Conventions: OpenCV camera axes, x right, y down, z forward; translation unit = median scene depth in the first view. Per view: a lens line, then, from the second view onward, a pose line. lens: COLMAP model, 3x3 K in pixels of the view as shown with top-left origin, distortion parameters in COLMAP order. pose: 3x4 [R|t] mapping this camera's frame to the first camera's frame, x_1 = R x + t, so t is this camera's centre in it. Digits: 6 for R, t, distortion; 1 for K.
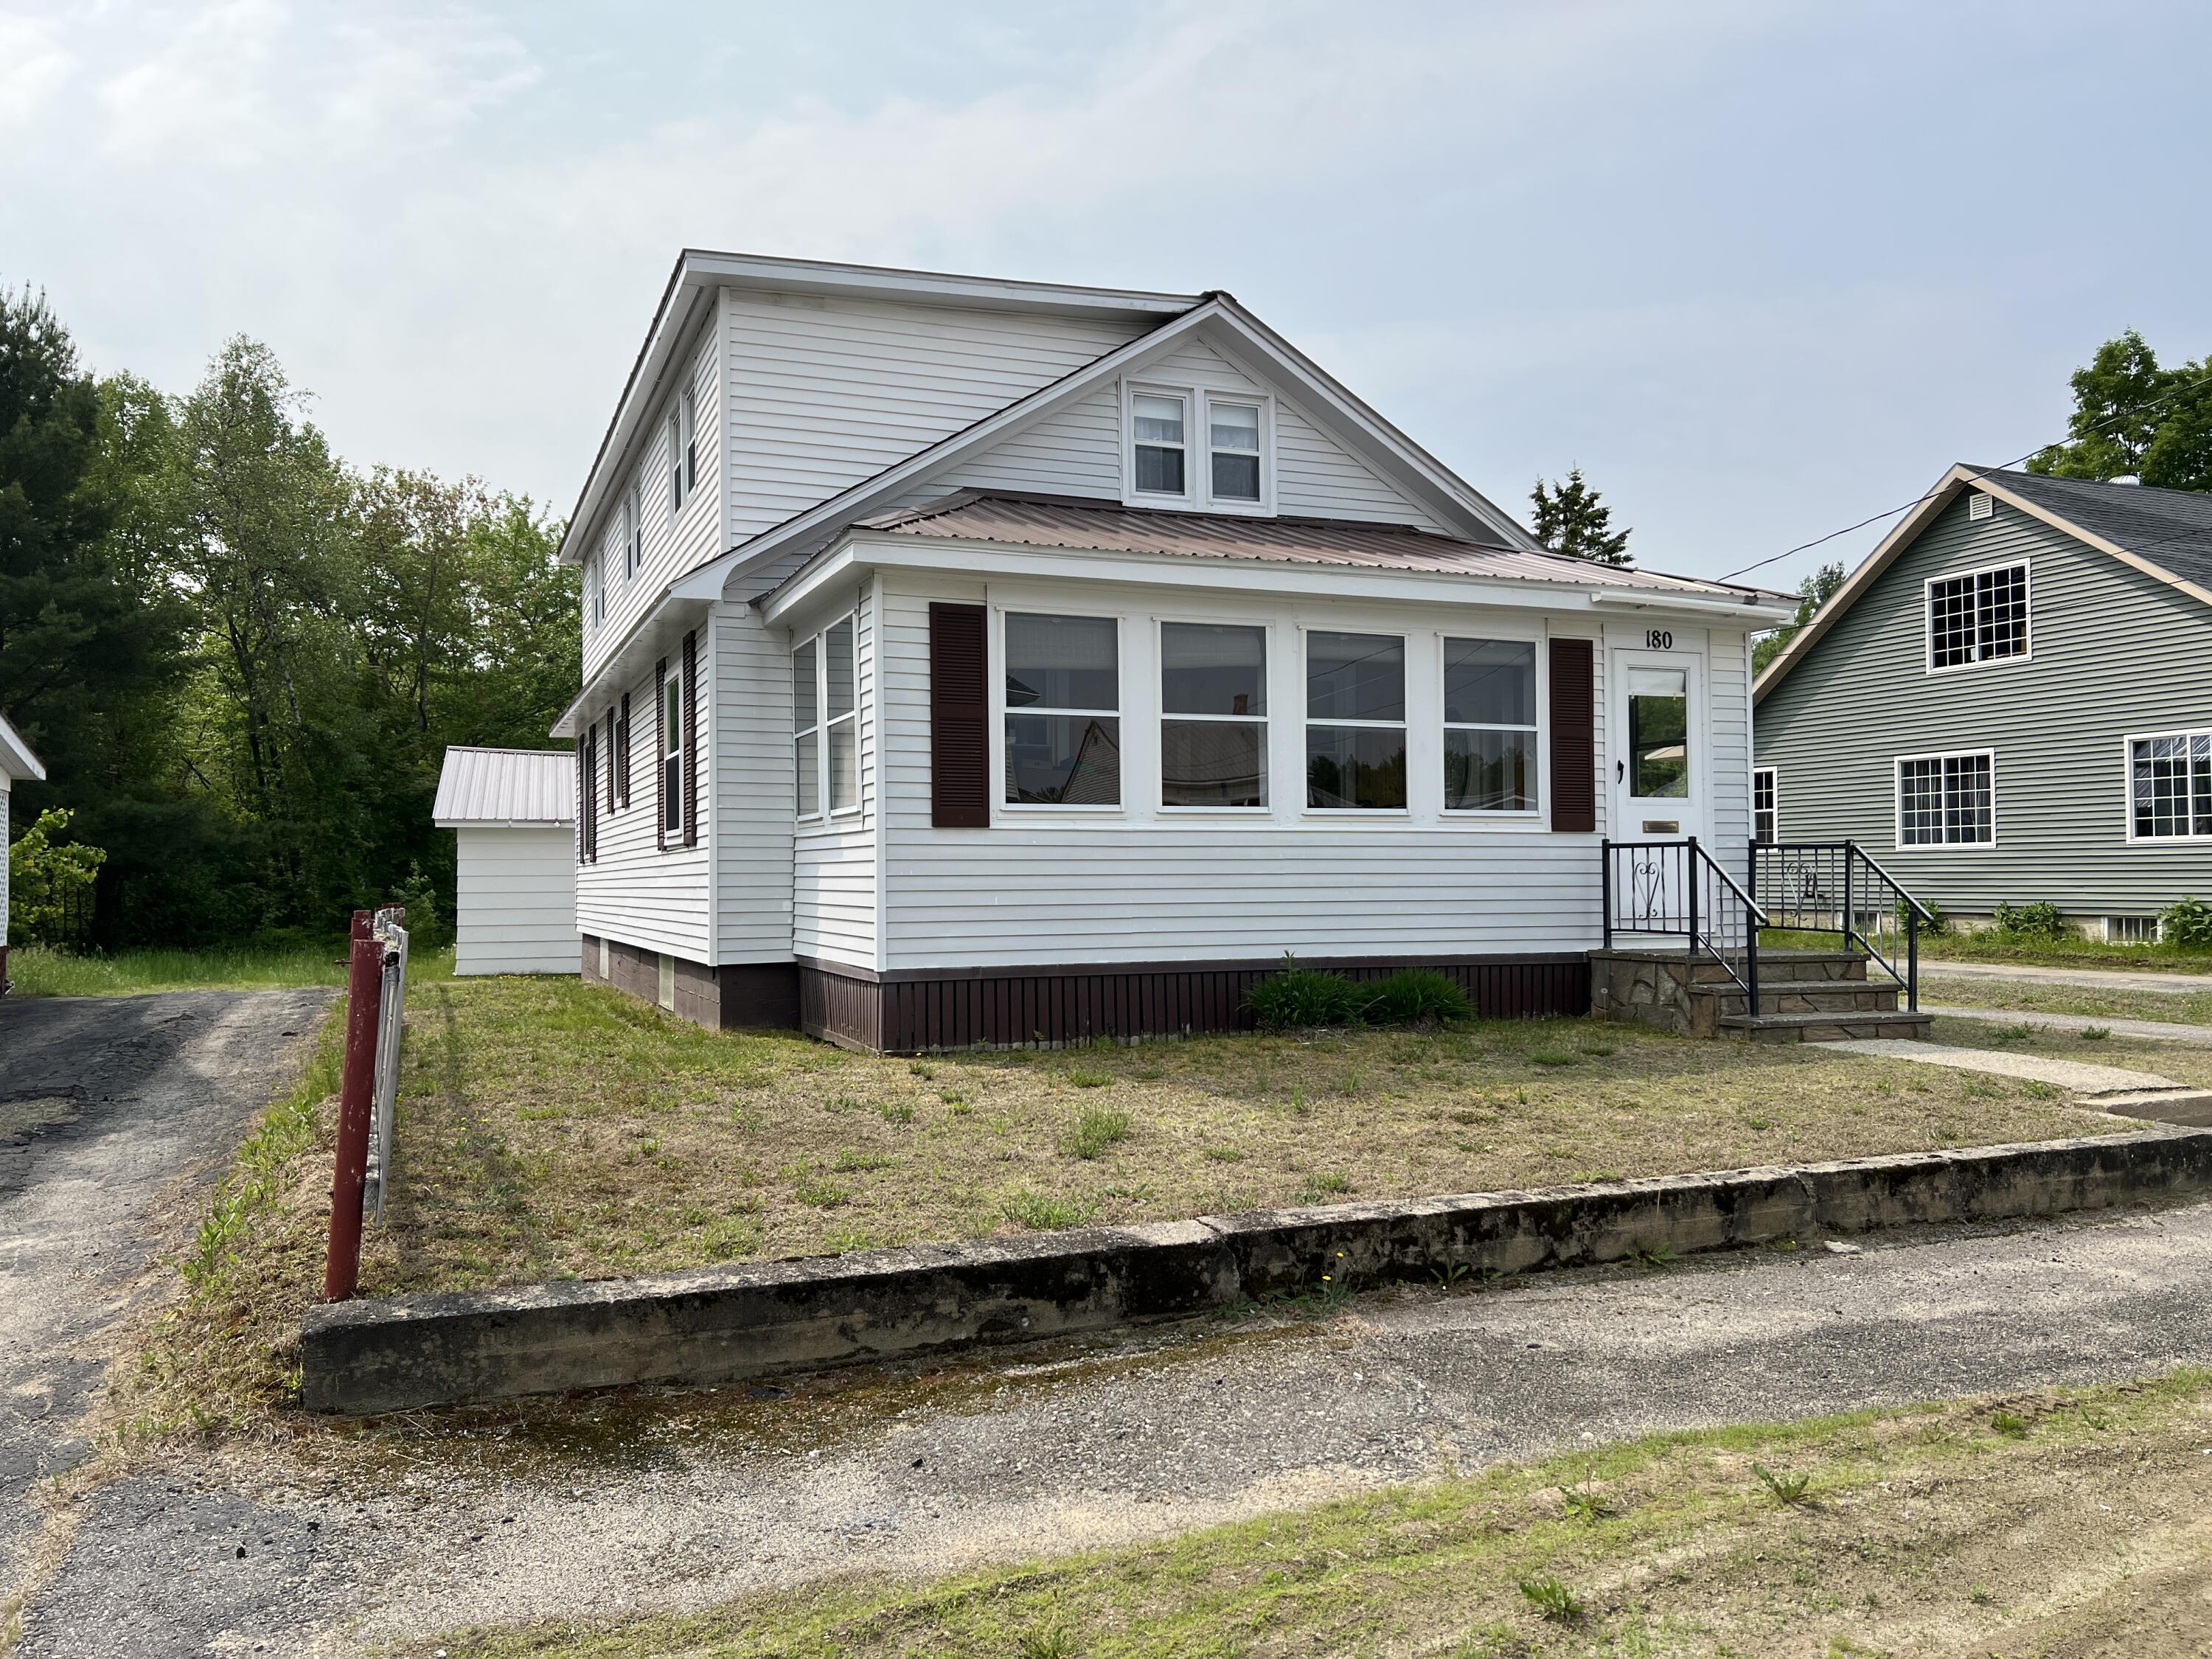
lens RADIAL K [[1649.8, 0, 1106.0], [0, 1649.8, 829.5], [0, 0, 1]] dist [0.108762, -0.127045]
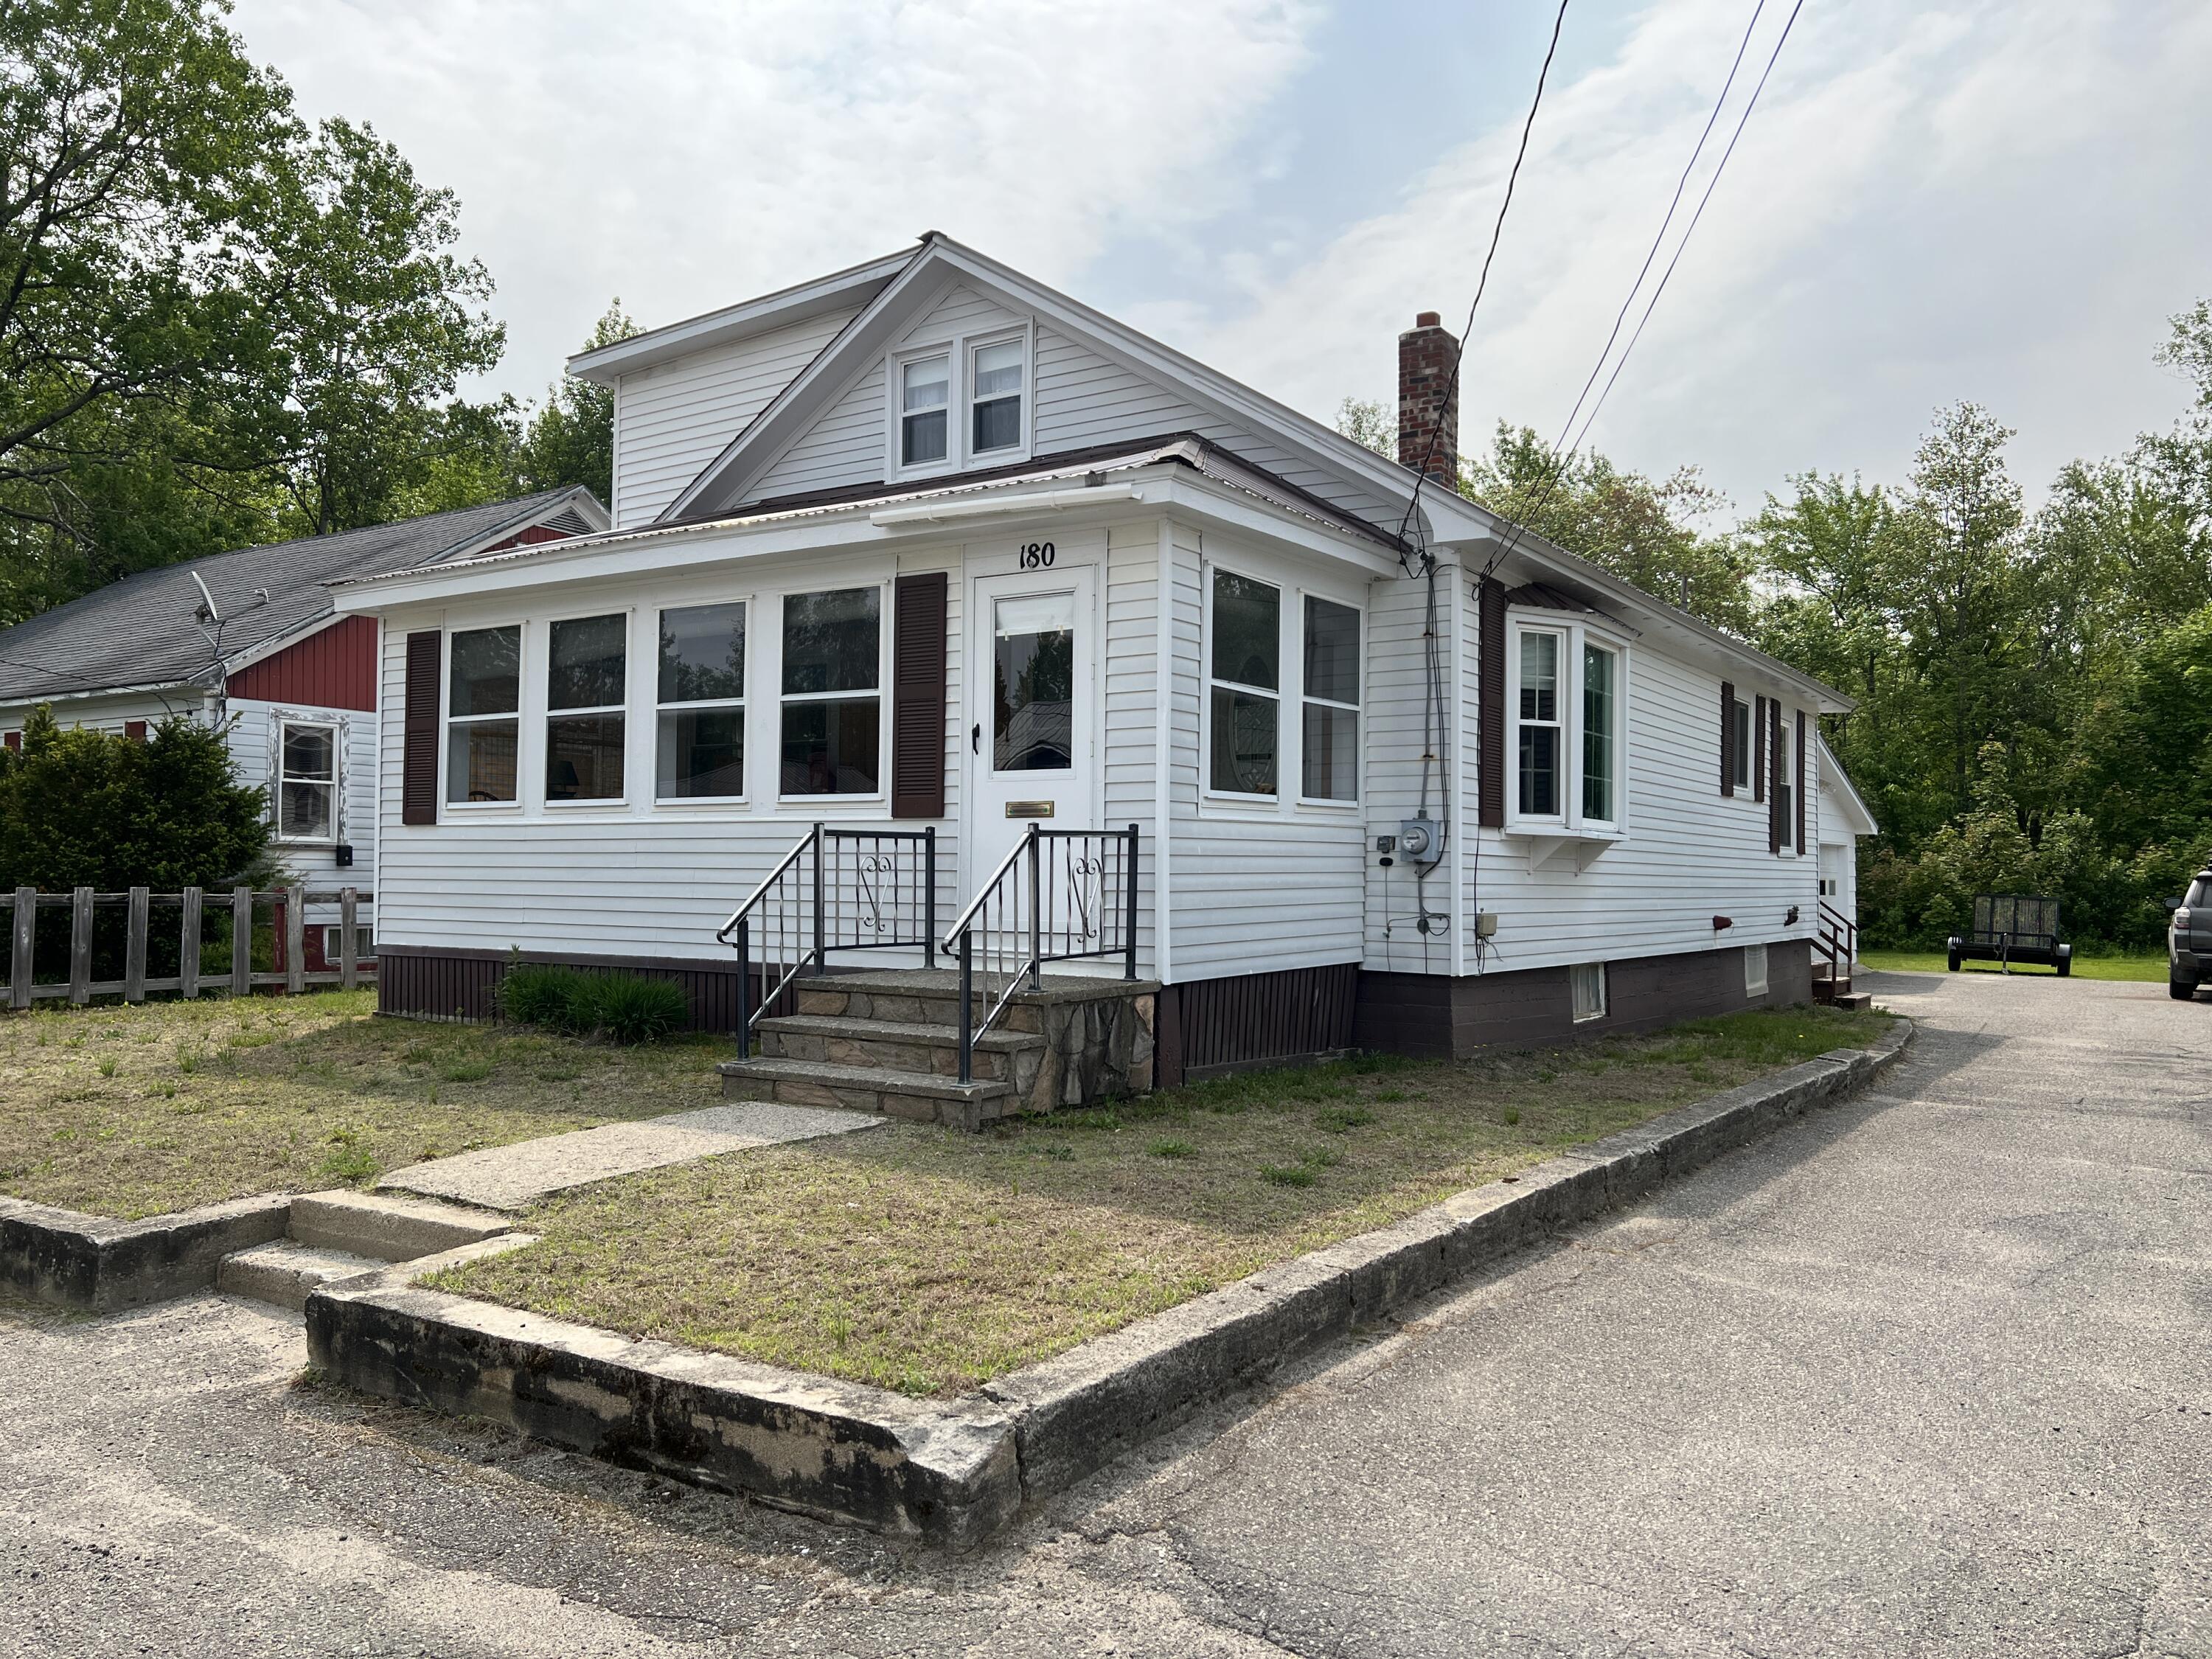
lens RADIAL K [[1622.3, 0, 1096.9], [0, 1622.3, 842.3], [0, 0, 1]] dist [0.068730, -0.118456]
pose [[0.571766, -0.003590, -0.820409, 1.010246], [0.012281, 0.999916, 0.004184, 0.010981], [0.820325, -0.012468, 0.571762, 0.658794]]
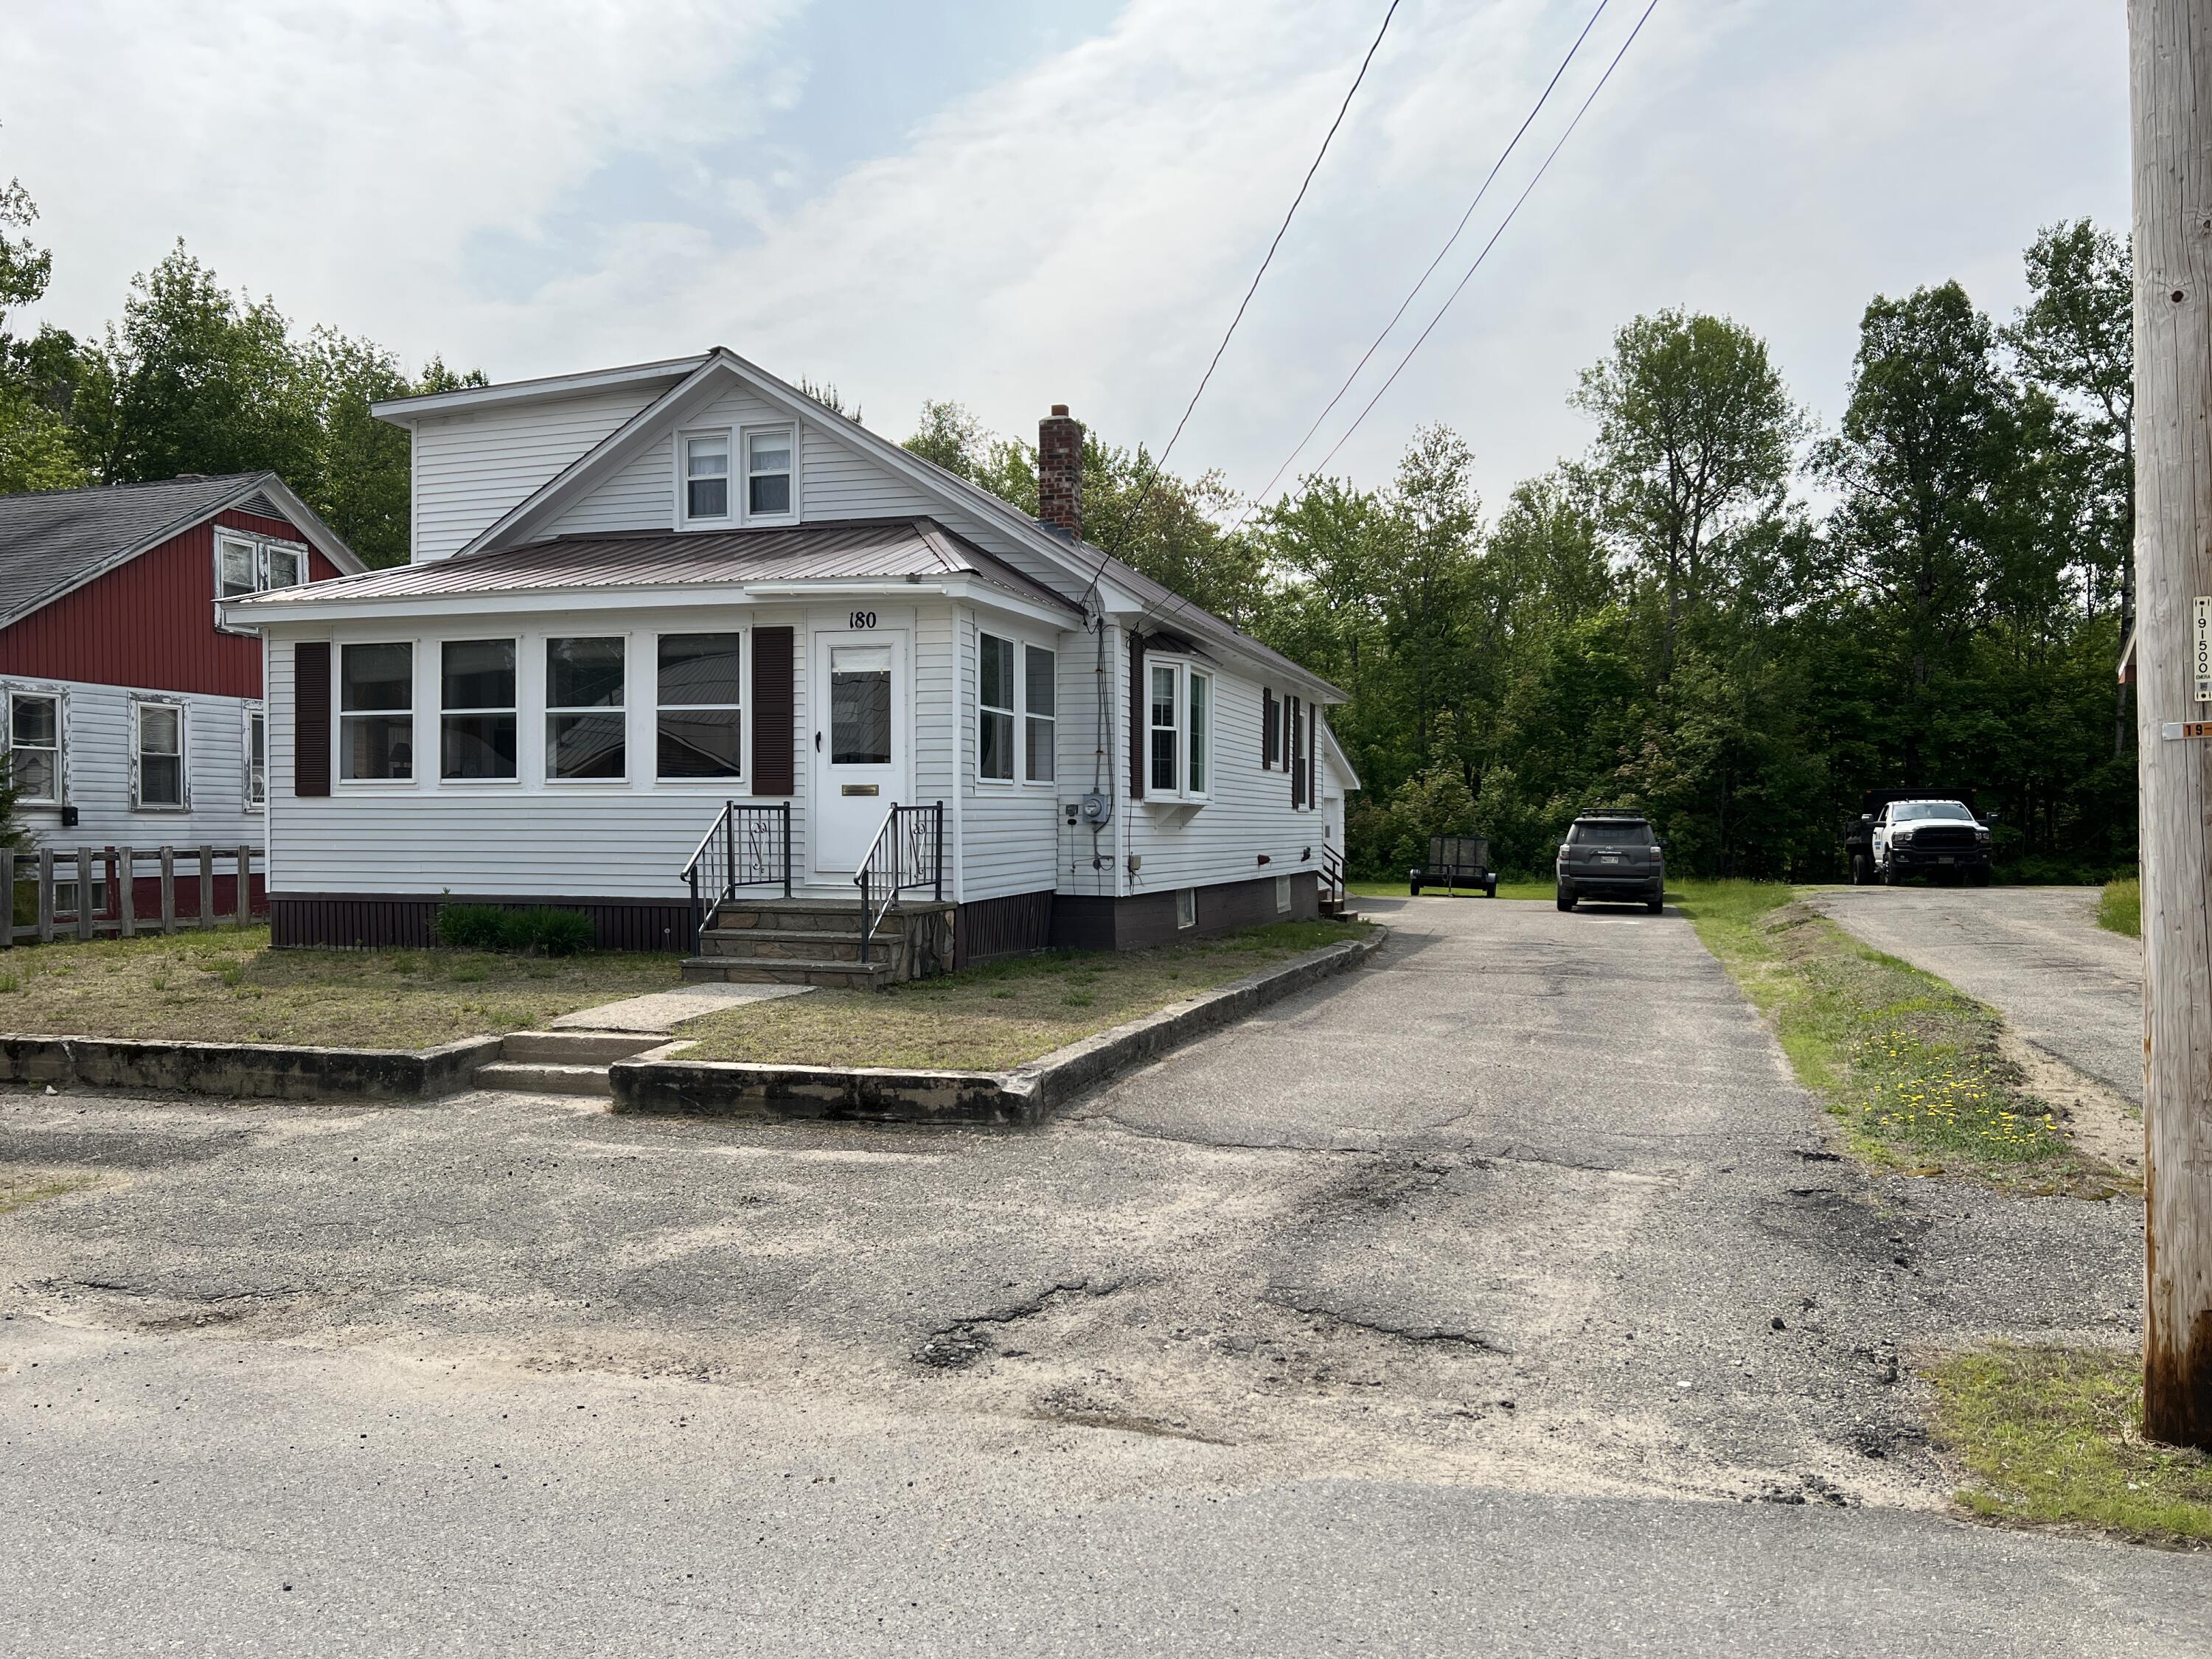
lens RADIAL K [[1622.3, 0, 1096.9], [0, 1622.3, 842.3], [0, 0, 1]] dist [0.068730, -0.118456]
pose [[0.780894, 0.016251, -0.624452, 1.216963], [0.012301, 0.999068, 0.041383, -0.010657], [0.624543, -0.039997, 0.779966, 0.272732]]
